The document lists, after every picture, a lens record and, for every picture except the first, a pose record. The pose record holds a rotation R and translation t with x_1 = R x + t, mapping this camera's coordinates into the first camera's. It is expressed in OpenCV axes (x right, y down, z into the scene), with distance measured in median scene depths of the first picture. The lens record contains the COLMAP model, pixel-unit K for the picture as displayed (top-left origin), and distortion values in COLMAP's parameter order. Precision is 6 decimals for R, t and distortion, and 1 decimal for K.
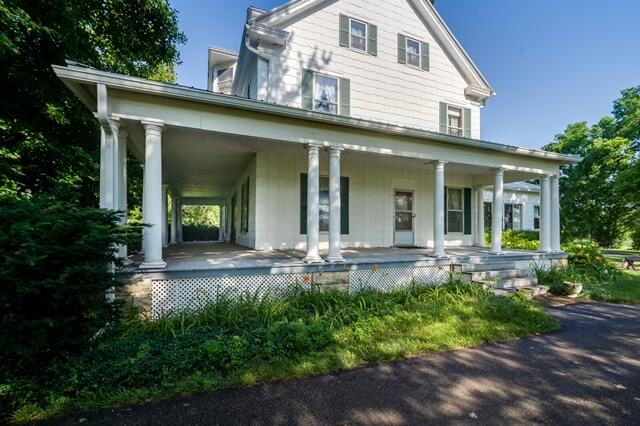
lens RADIAL K [[277.1, 0, 317.3], [0, 277.1, 229.5], [0, 0, 1]] dist [0.001982, -0.000003]
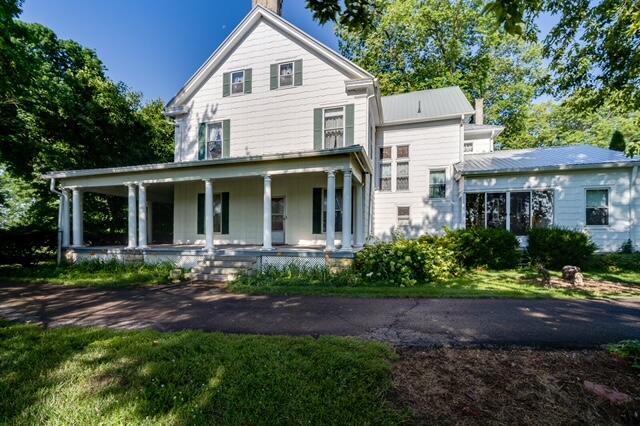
lens RADIAL K [[277.1, 0, 320.5], [0, 277.1, 234.9], [0, 0, 1]] dist [0.001982, -0.000003]
pose [[0.787974, -0.002119, -0.615705, 1.298014], [0.009711, 0.999912, 0.008986, 0.013461], [0.615632, -0.013060, 0.787925, 0.203096]]
